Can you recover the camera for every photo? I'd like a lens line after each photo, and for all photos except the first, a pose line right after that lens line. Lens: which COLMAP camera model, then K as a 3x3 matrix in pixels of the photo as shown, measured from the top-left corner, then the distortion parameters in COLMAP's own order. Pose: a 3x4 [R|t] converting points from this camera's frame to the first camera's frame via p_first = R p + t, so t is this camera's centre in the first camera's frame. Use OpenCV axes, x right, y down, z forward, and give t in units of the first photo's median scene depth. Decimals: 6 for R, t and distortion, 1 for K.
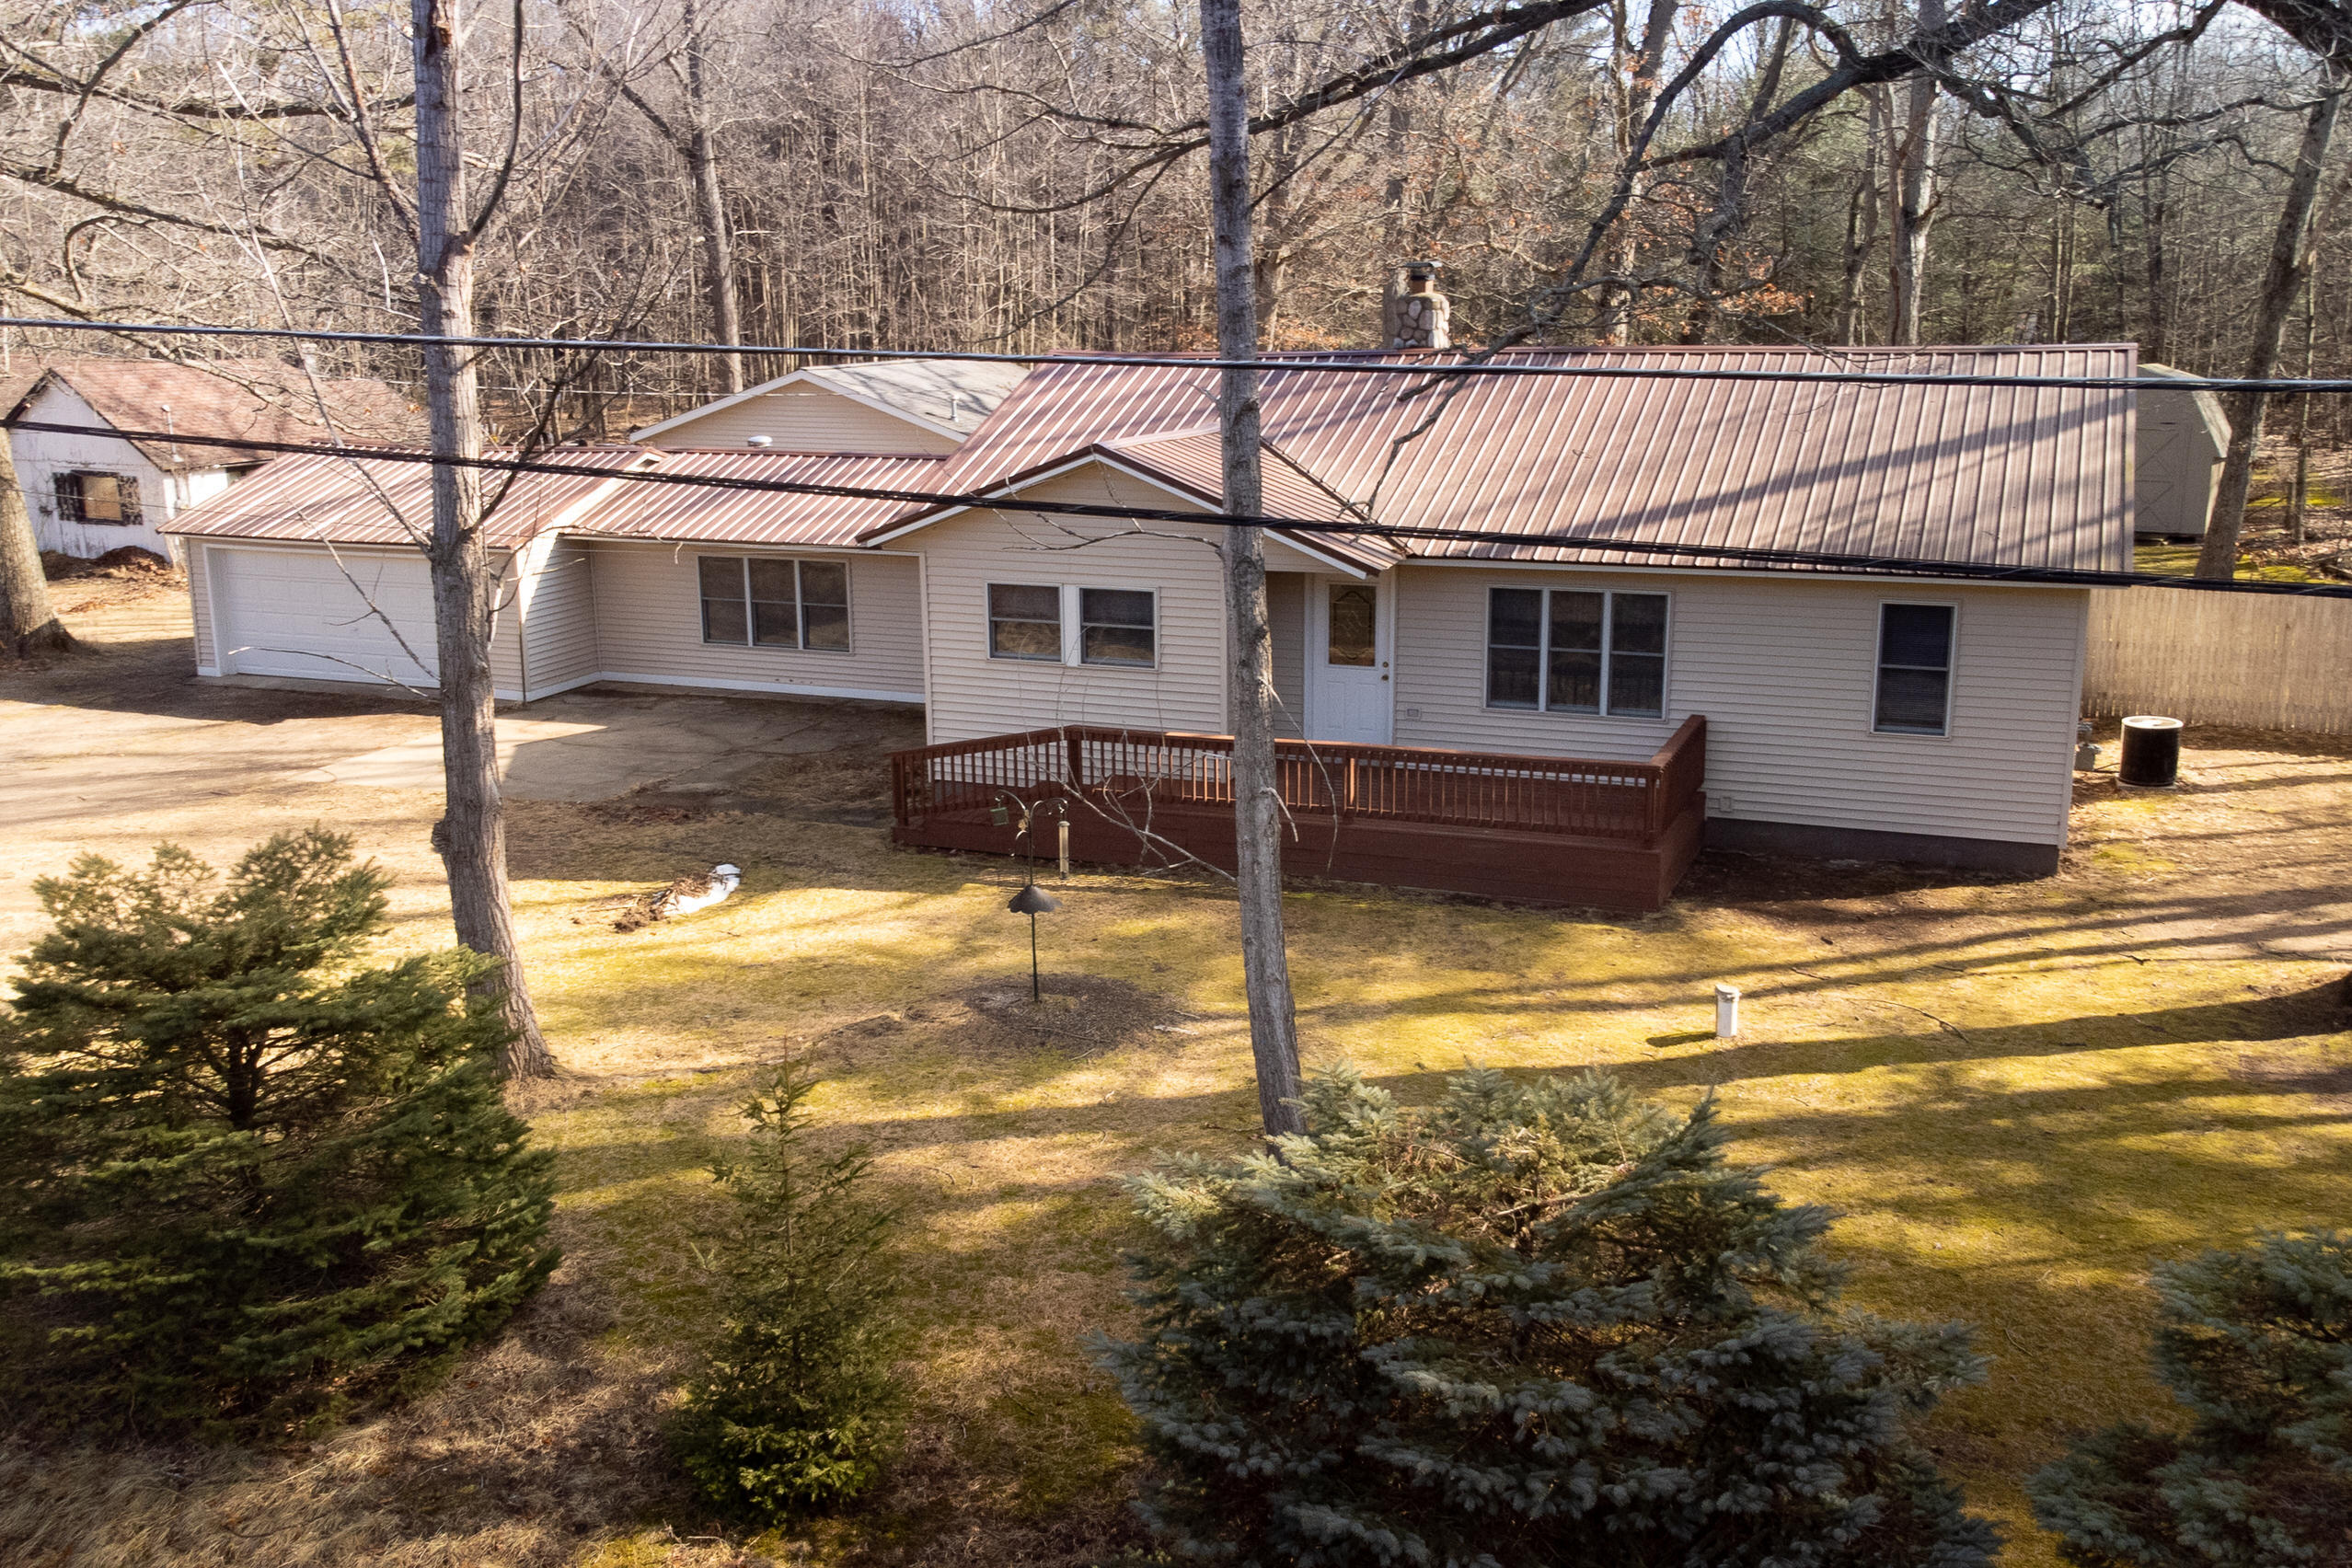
lens RADIAL K [[1854.2, 0, 1167.0], [0, 1854.2, 810.8], [0, 0, 1]] dist [0.036381, -0.003423]
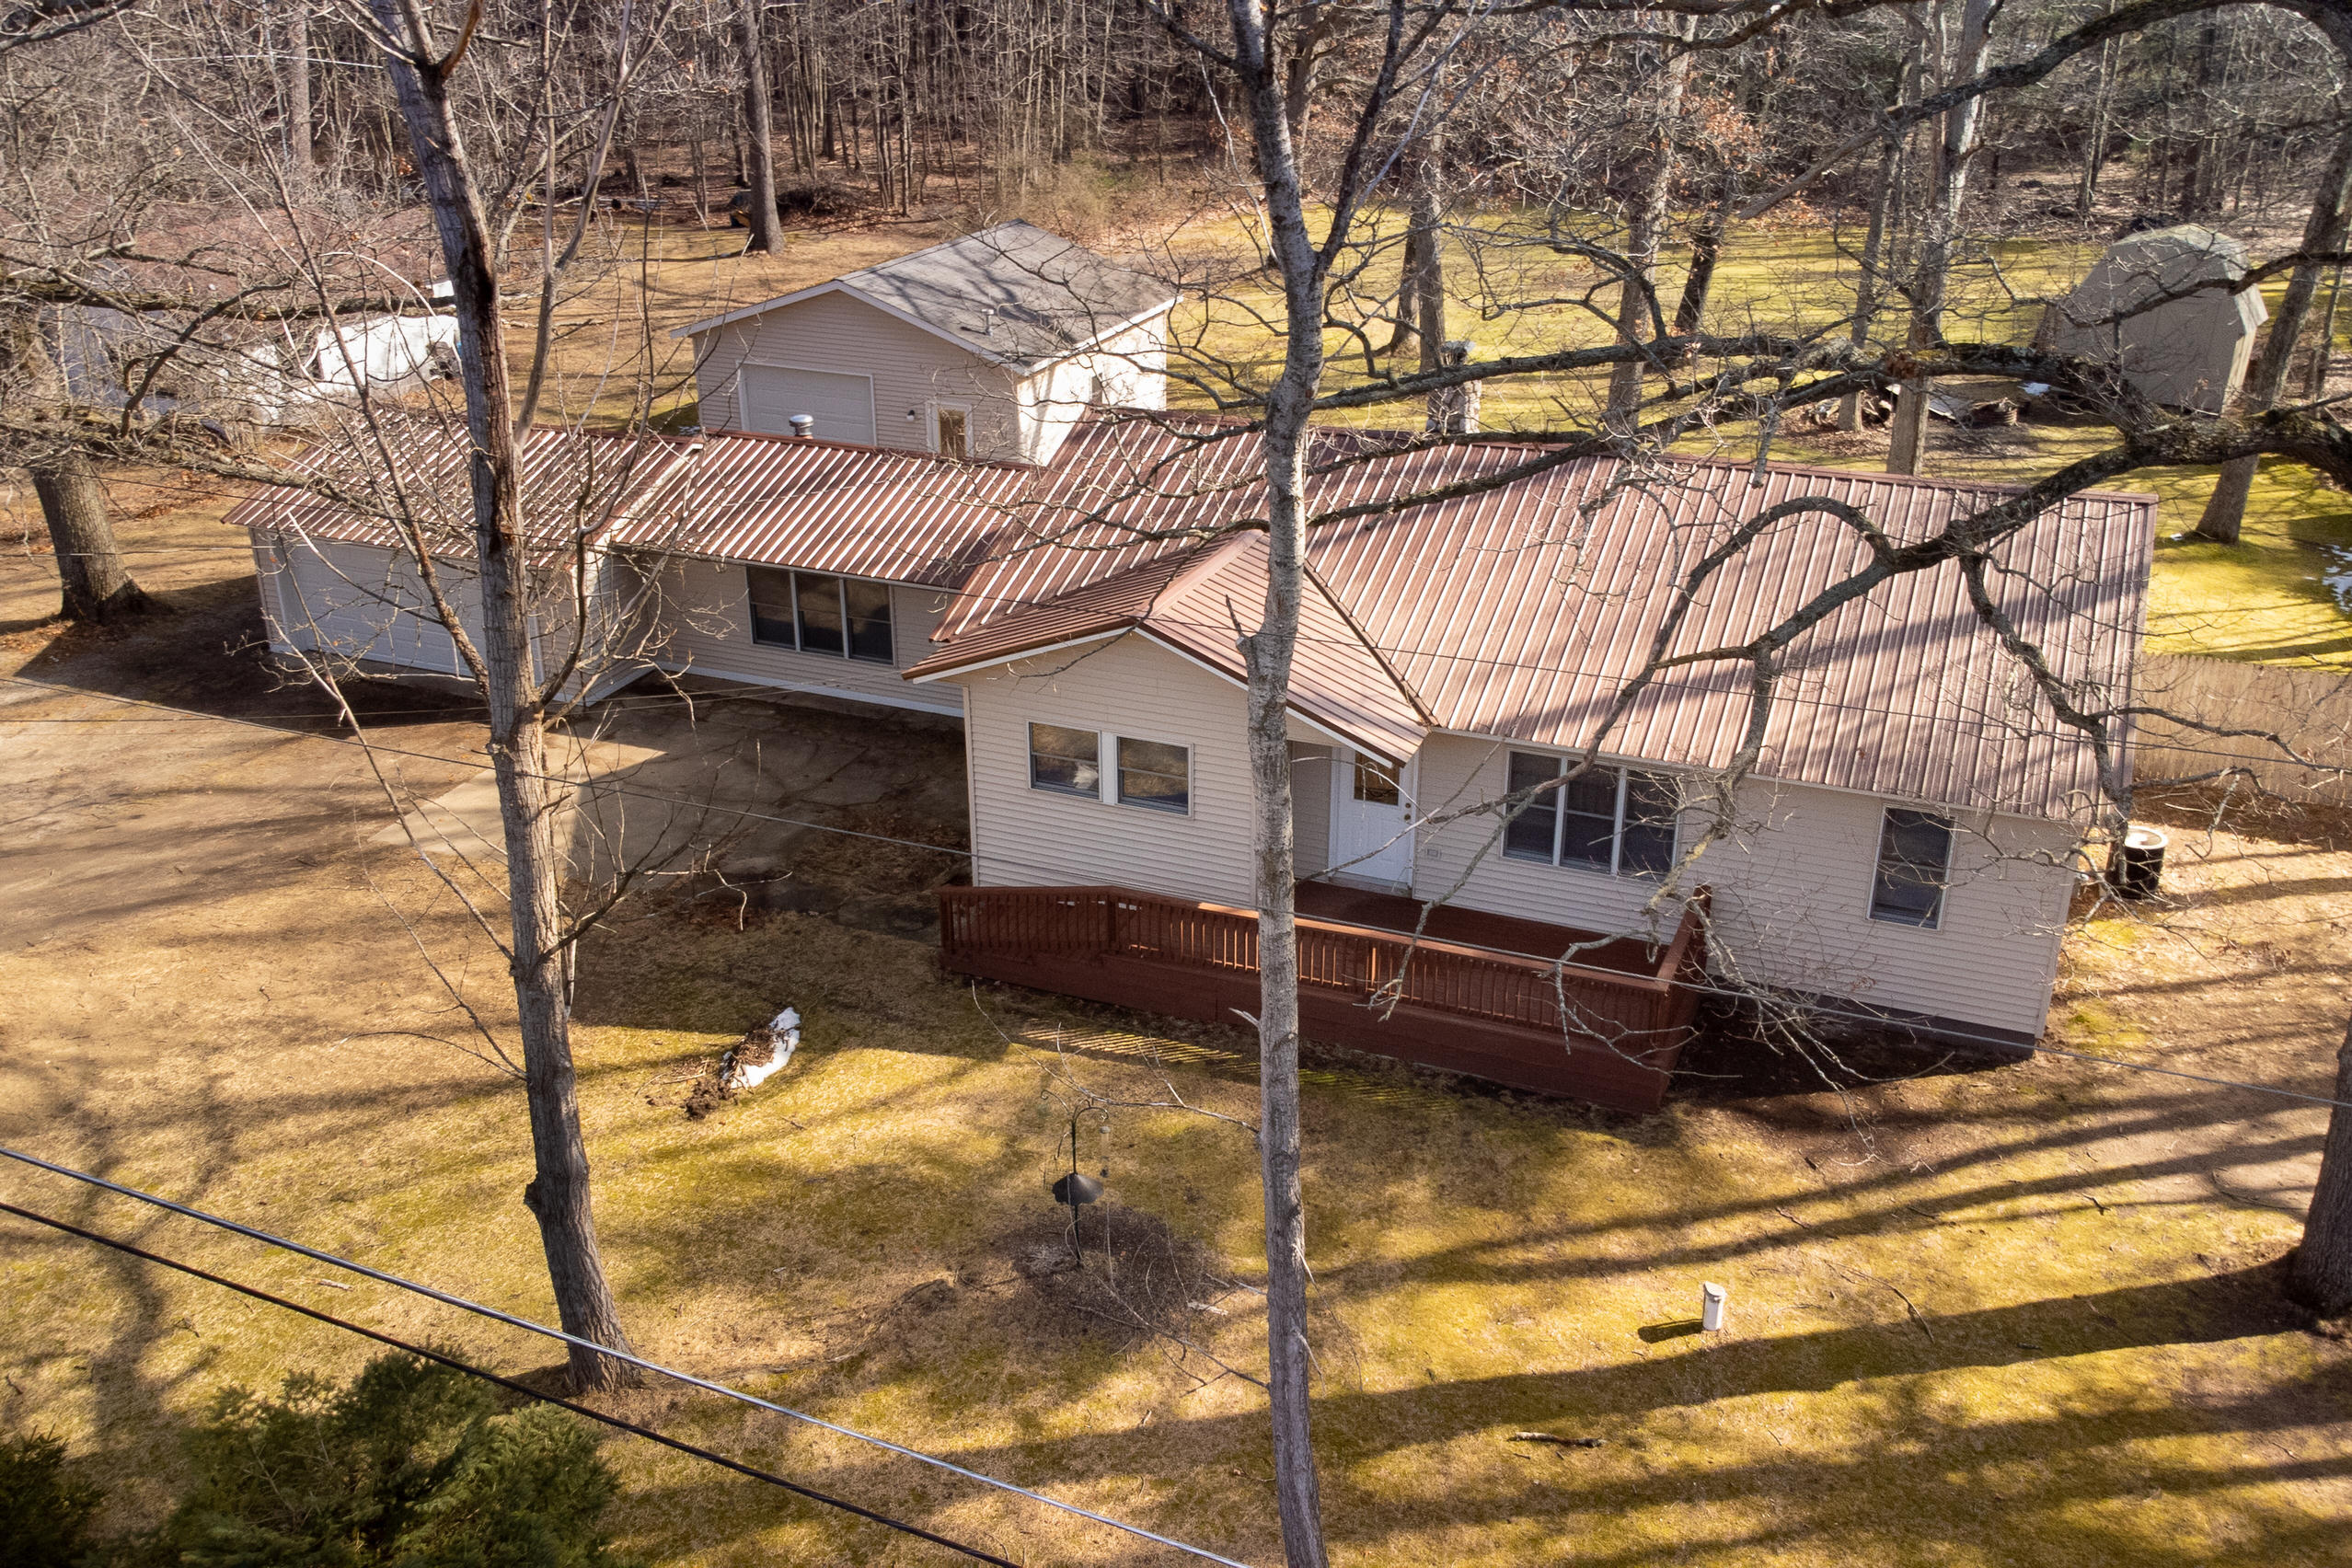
lens RADIAL K [[1795.4, 0, 1178.6], [0, 1795.4, 728.9], [0, 0, 1]] dist [-0.001816, 0.070788]
pose [[0.999945, 0.006788, -0.007946, -0.004970], [-0.005526, 0.988775, 0.149310, -0.322590], [0.008870, -0.149258, 0.988759, 0.005092]]
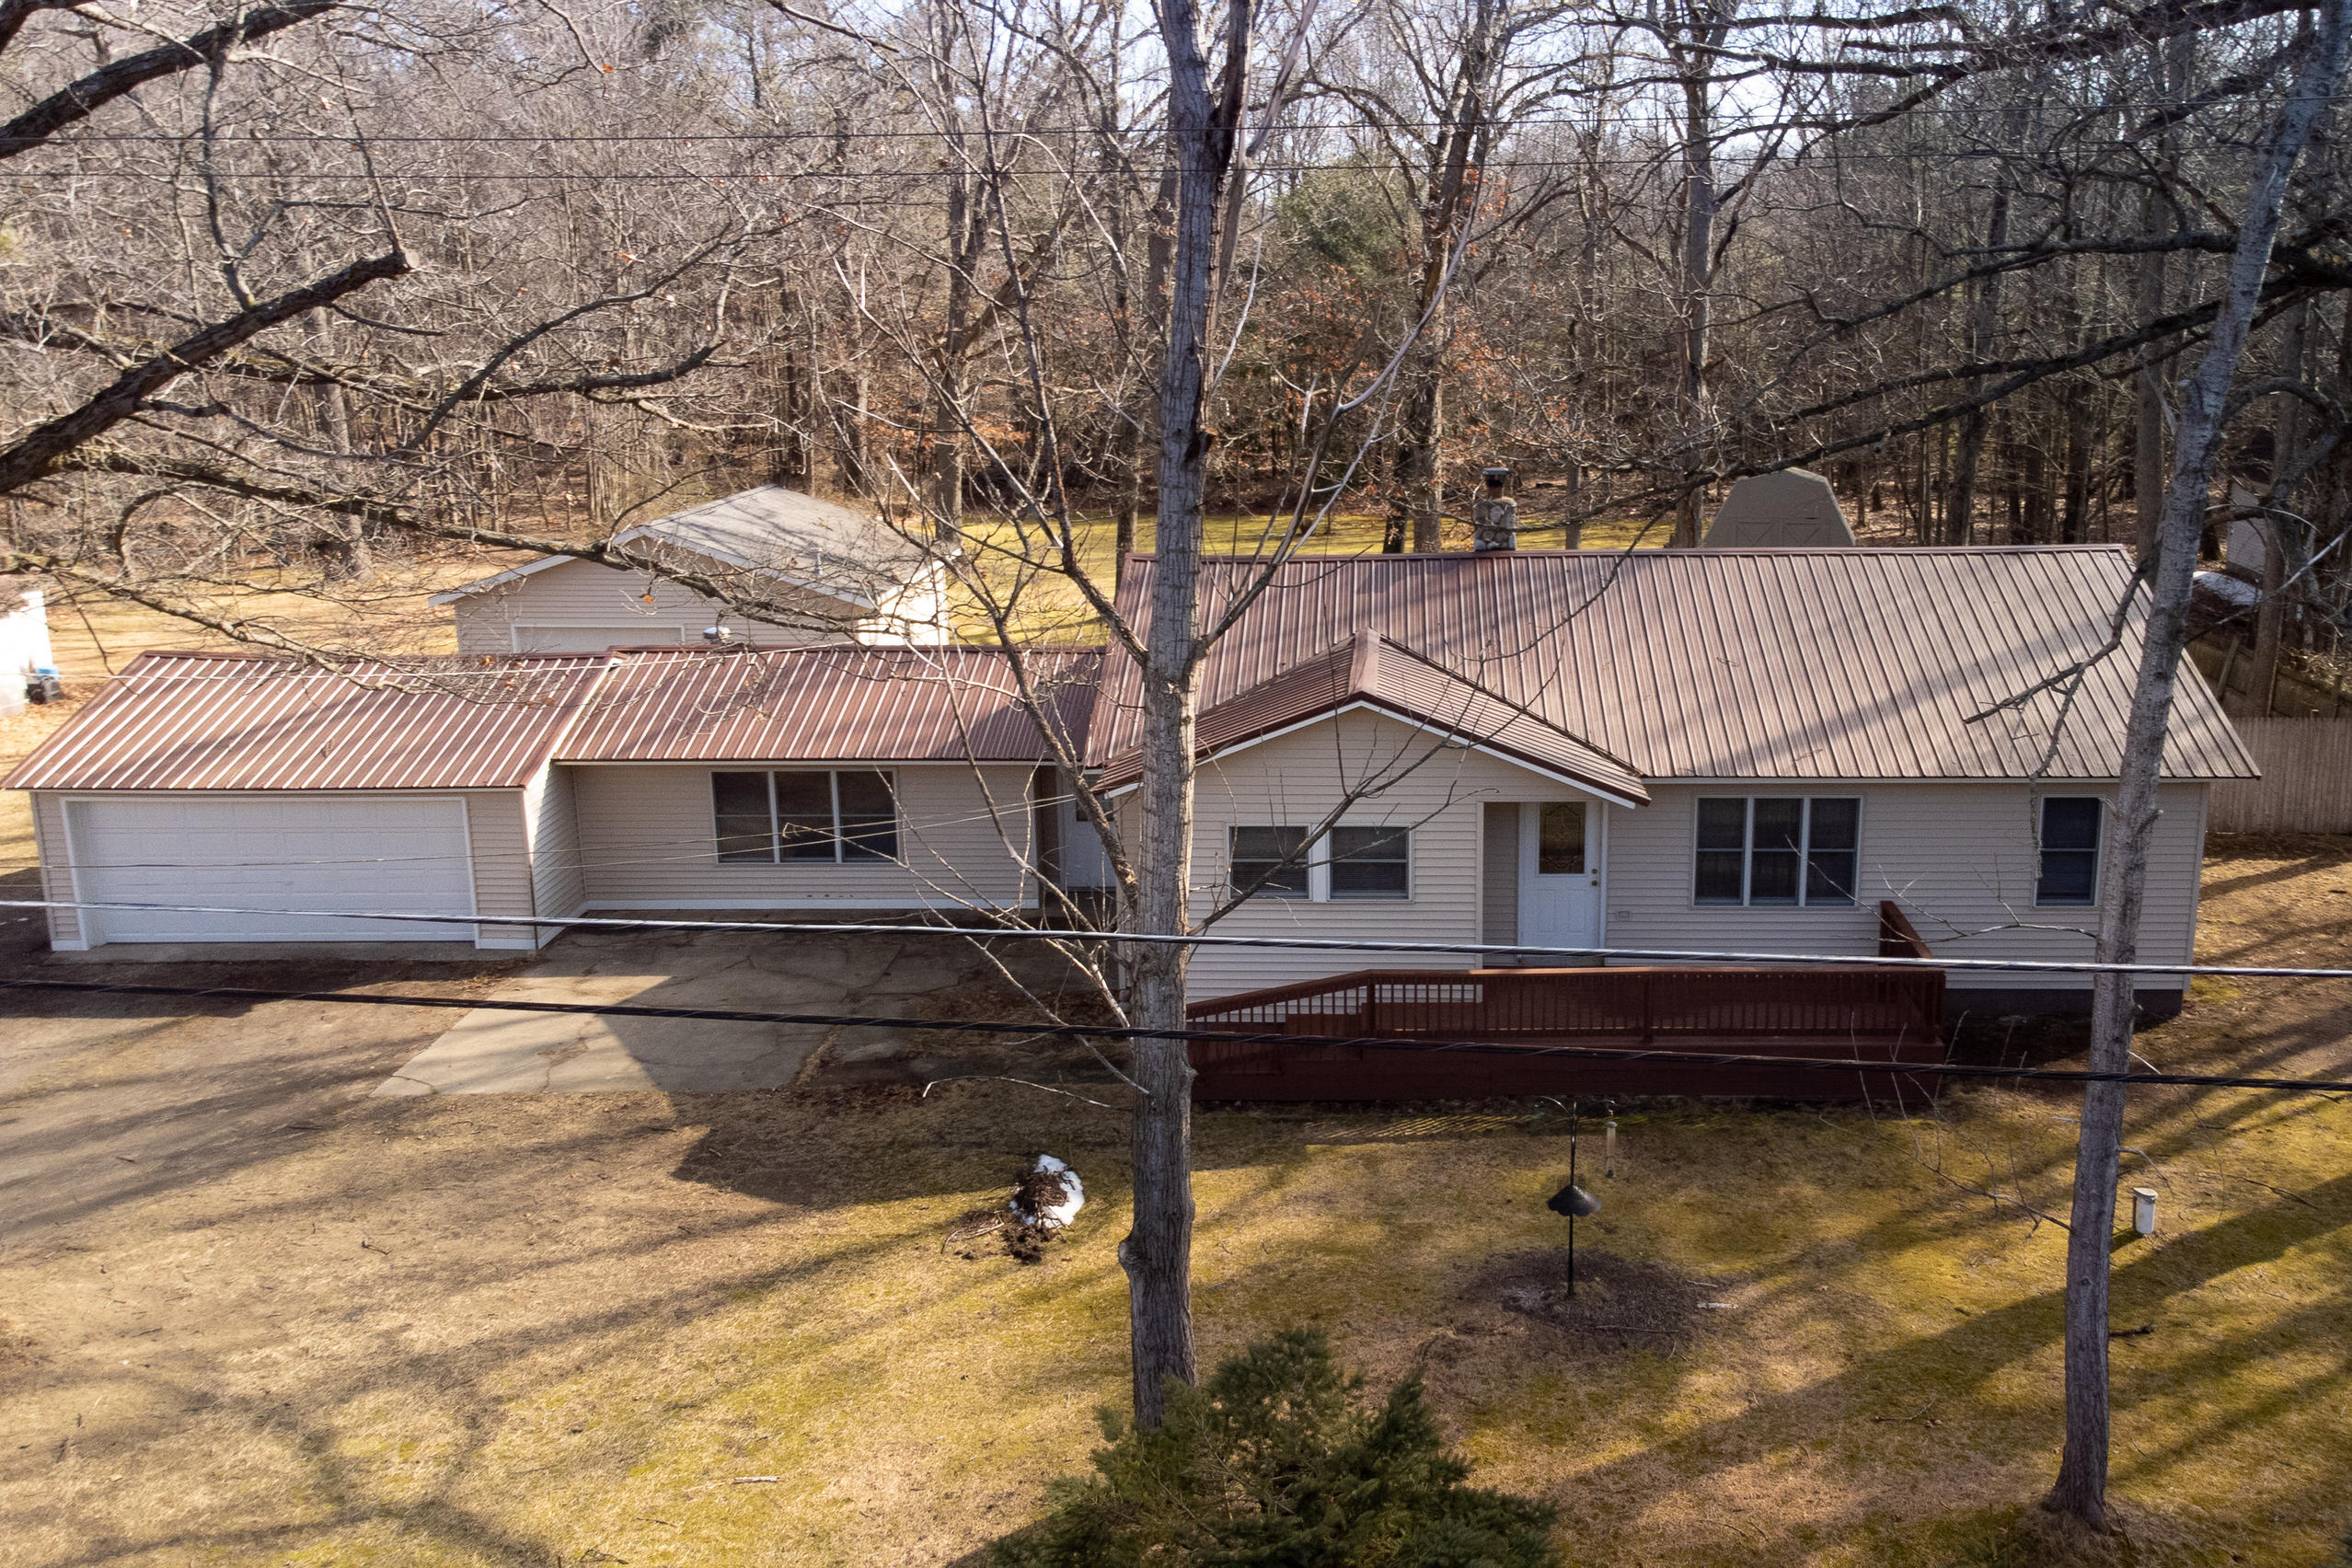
lens RADIAL K [[1832.9, 0, 1255.3], [0, 1832.9, 784.5], [0, 0, 1]] dist [0.047110, 0.000763]
pose [[0.945858, -0.082211, 0.313998, -0.468739], [0.088427, 0.996067, -0.005578, -0.166295], [-0.312304, 0.033042, 0.949407, 0.065887]]
